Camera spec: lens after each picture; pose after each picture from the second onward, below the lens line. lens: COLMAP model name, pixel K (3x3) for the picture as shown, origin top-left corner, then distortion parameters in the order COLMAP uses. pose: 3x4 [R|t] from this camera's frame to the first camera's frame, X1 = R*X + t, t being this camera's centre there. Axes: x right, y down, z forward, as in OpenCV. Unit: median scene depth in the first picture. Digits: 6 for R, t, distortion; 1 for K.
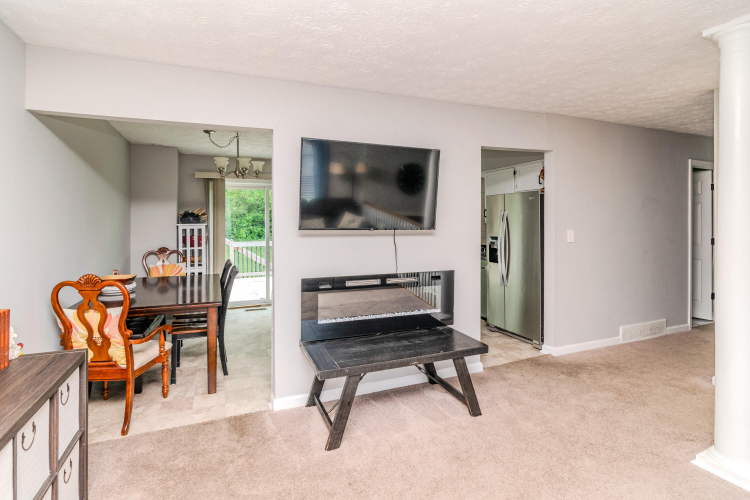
lens RADIAL K [[371.2, 0, 364.8], [0, 371.2, 220.8], [0, 0, 1]] dist [-0.003055, -0.000667]
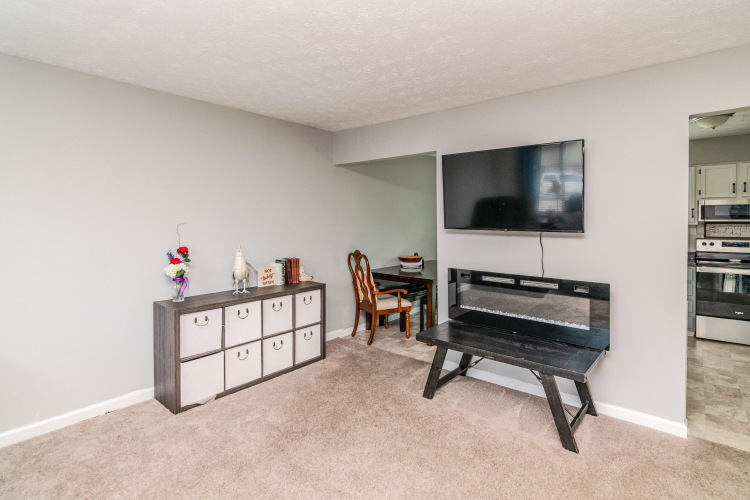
lens RADIAL K [[371.2, 0, 364.8], [0, 371.2, 220.8], [0, 0, 1]] dist [-0.003055, -0.000667]
pose [[0.457112, 0.005708, -0.889391, 0.811814], [0.002552, 0.999967, 0.007730, -0.012348], [0.889405, -0.005803, 0.457082, 0.182779]]
